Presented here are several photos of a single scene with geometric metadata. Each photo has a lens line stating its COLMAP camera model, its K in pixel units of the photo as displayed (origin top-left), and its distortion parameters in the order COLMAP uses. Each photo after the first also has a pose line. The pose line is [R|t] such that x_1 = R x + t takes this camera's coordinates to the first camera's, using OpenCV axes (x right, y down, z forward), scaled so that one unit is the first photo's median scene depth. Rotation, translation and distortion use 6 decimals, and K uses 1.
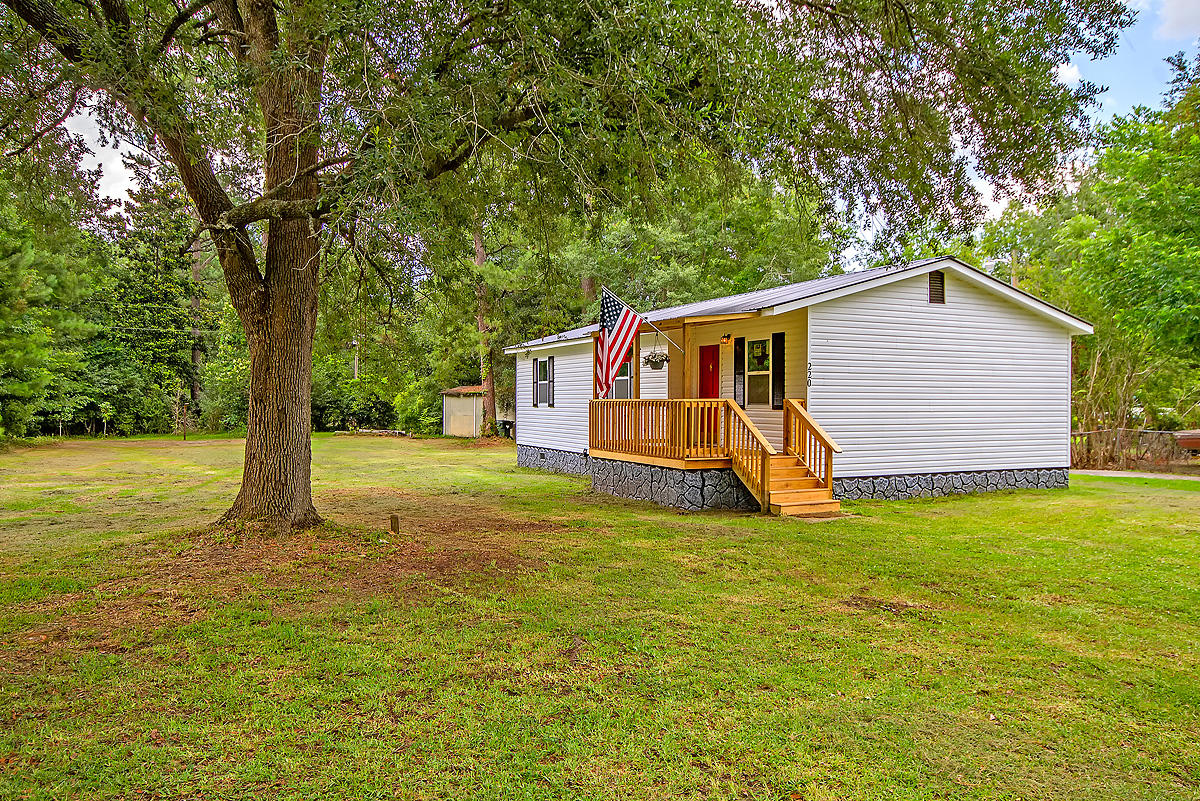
lens RADIAL K [[793.6, 0, 595.7], [0, 793.6, 402.6], [0, 0, 1]] dist [-0.000335, 0.000579]
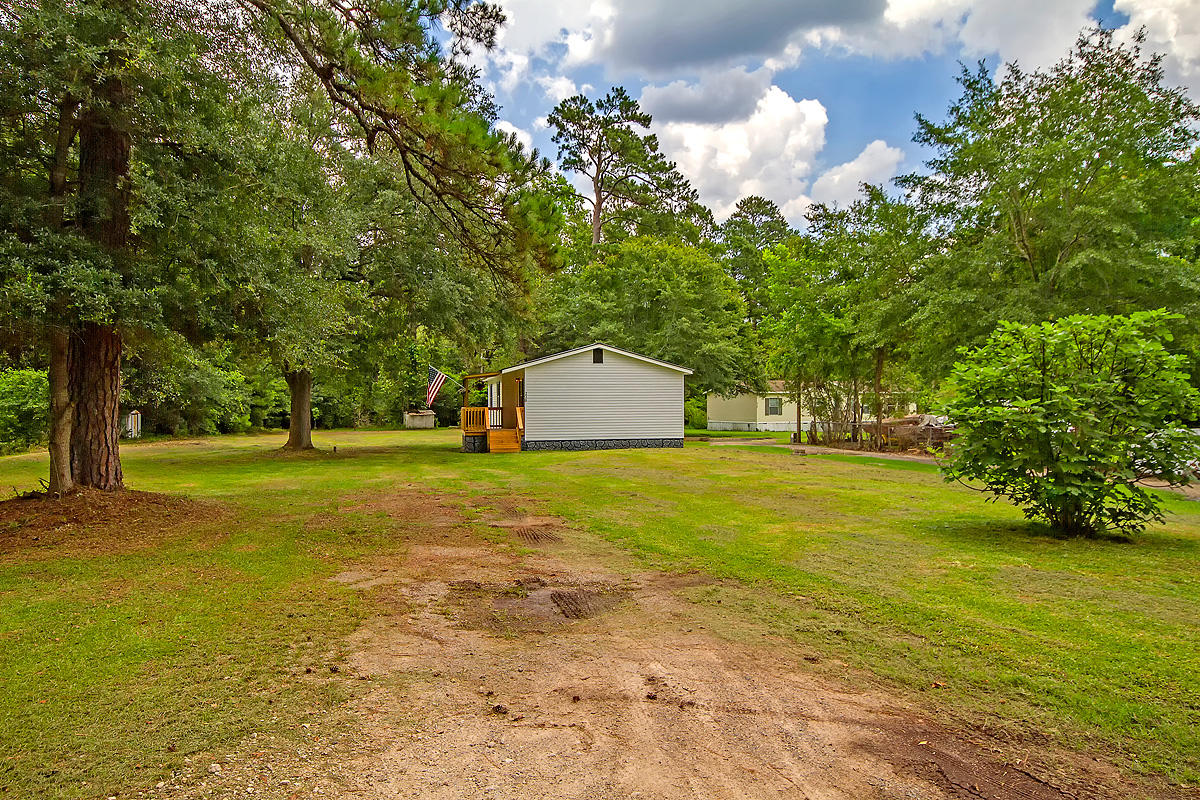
lens RADIAL K [[707.1, 0, 579.6], [0, 707.1, 398.2], [0, 0, 1]] dist [0.016327, 0.002213]
pose [[0.970783, -0.009740, -0.239761, 0.629621], [0.007845, 0.999930, -0.008856, -0.007431], [0.239830, 0.006716, 0.970792, -0.686208]]
